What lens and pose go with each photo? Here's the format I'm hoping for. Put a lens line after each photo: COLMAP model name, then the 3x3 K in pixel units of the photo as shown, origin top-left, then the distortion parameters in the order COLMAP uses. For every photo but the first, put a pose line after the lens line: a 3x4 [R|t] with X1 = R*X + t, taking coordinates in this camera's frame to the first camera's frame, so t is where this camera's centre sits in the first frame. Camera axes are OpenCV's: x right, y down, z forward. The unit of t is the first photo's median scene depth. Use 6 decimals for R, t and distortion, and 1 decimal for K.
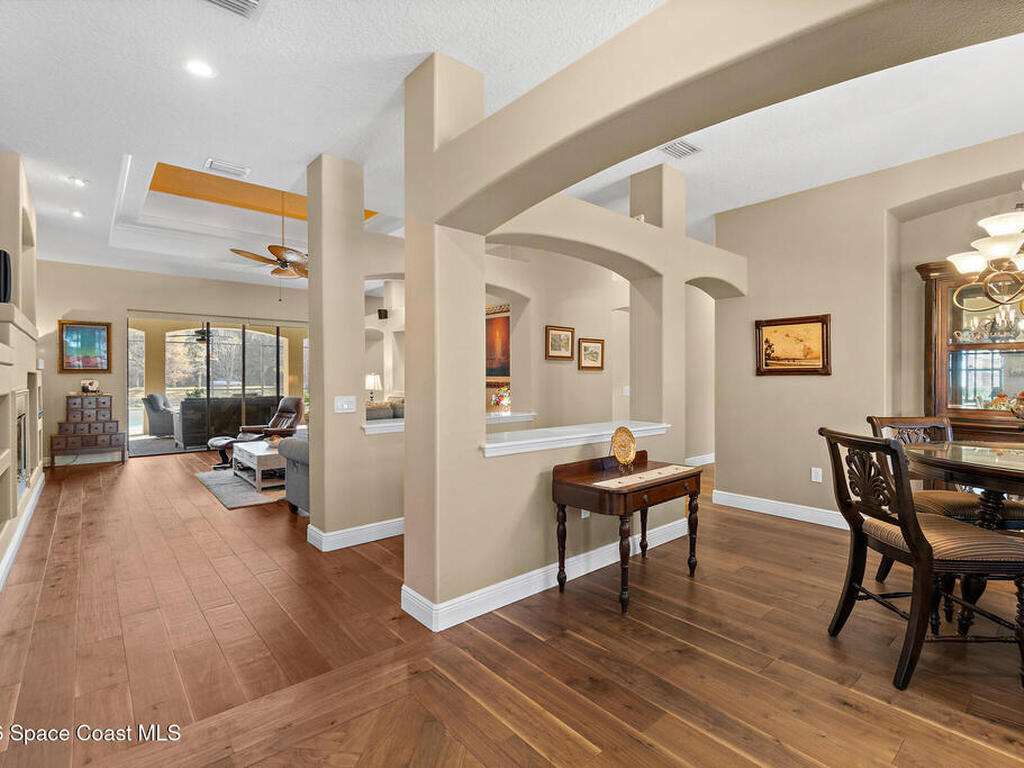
lens RADIAL K [[498.2, 0, 514.7], [0, 498.2, 380.2], [0, 0, 1]] dist [0.001777, 0.000138]
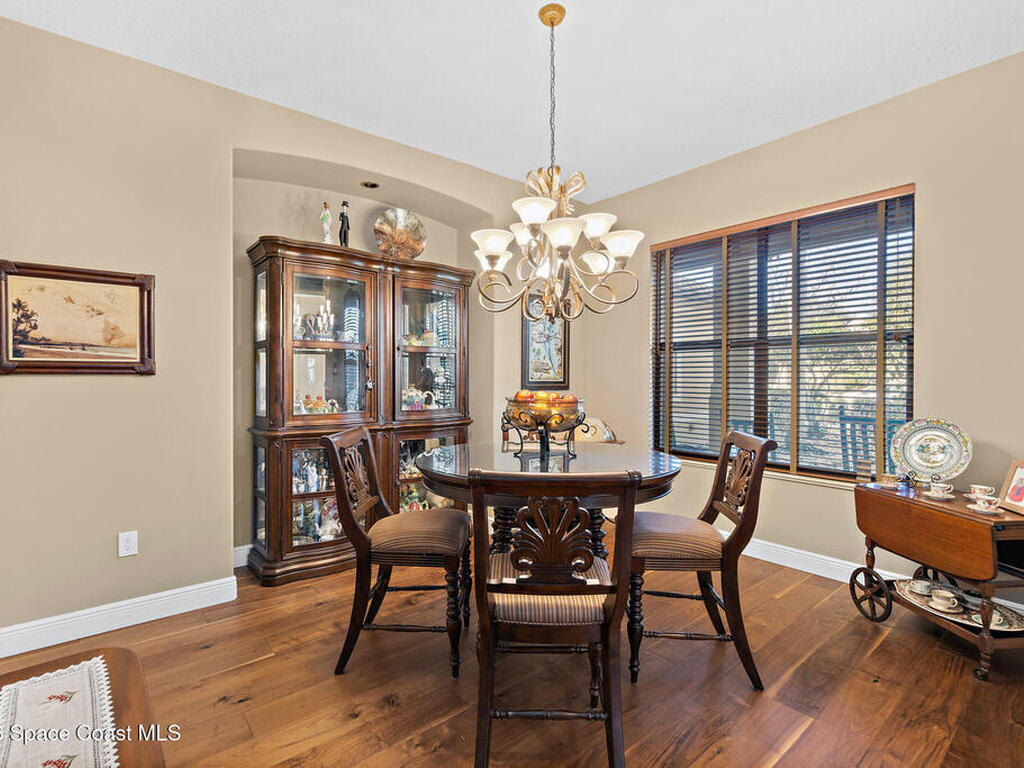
lens RADIAL K [[498.2, 0, 514.5], [0, 498.2, 385.0], [0, 0, 1]] dist [0.001777, 0.000138]
pose [[-0.017557, -0.013838, 0.999750, 0.003782], [0.008501, 0.999866, 0.013989, -0.002354], [-0.999810, 0.008745, -0.017437, 0.549215]]
